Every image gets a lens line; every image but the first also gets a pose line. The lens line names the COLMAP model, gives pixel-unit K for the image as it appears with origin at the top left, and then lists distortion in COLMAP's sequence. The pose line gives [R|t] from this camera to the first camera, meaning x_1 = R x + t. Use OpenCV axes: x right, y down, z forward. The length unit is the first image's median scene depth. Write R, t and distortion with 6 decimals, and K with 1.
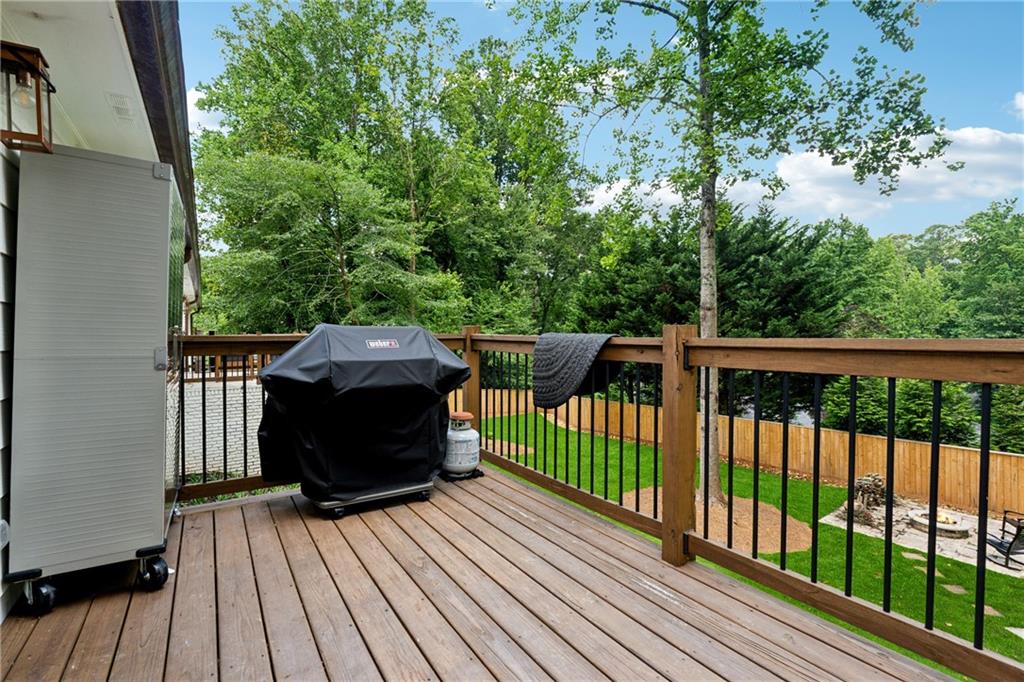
lens RADIAL K [[438.4, 0, 506.5], [0, 438.4, 335.2], [0, 0, 1]] dist [-0.000537, 0.000550]
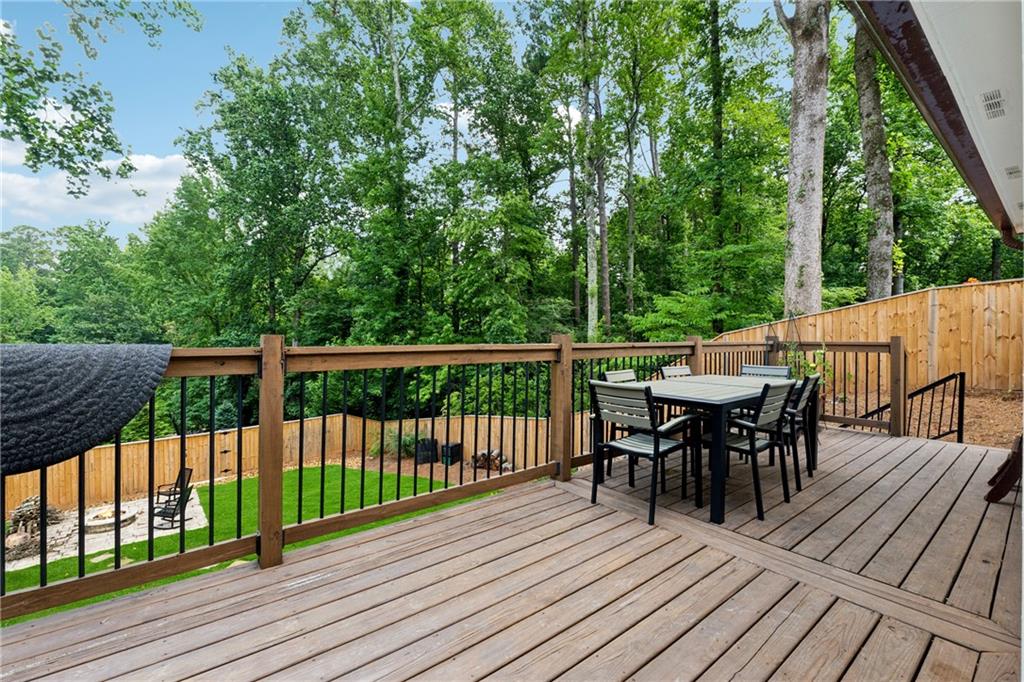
lens RADIAL K [[438.4, 0, 507.2], [0, 438.4, 343.4], [0, 0, 1]] dist [-0.000537, 0.000550]
pose [[-0.056506, -0.006848, 0.998379, -0.142231], [0.003242, 0.999970, 0.007042, -0.001868], [-0.998397, 0.003635, -0.056482, 0.105718]]
